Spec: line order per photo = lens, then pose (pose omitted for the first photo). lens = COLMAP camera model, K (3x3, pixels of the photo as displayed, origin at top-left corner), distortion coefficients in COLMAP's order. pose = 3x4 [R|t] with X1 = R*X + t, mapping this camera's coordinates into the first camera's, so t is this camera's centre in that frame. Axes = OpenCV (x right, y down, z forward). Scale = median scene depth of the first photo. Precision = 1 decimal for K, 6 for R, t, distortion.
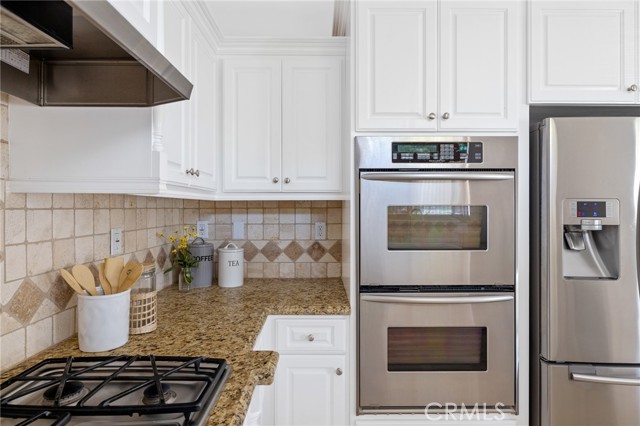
lens RADIAL K [[378.7, 0, 321.1], [0, 378.7, 208.5], [0, 0, 1]] dist [-0.000068, 0.002207]
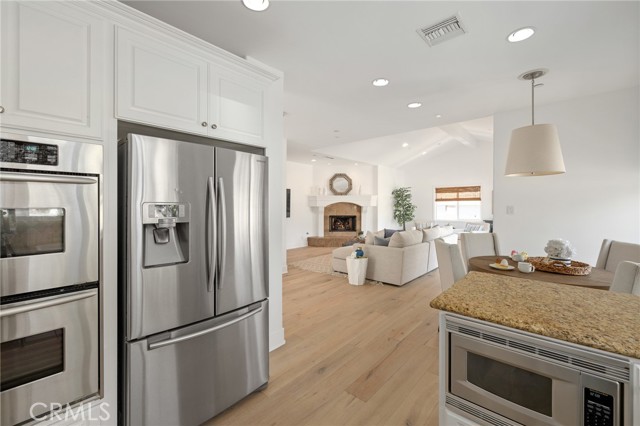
lens RADIAL K [[271.6, 0, 318.5], [0, 271.6, 211.2], [0, 0, 1]] dist [0.000423, -0.000275]
pose [[0.676047, -0.017663, 0.736647, 0.360196], [0.012420, 0.999844, 0.012575, -0.000866], [-0.736754, 0.000648, 0.676160, 0.003406]]
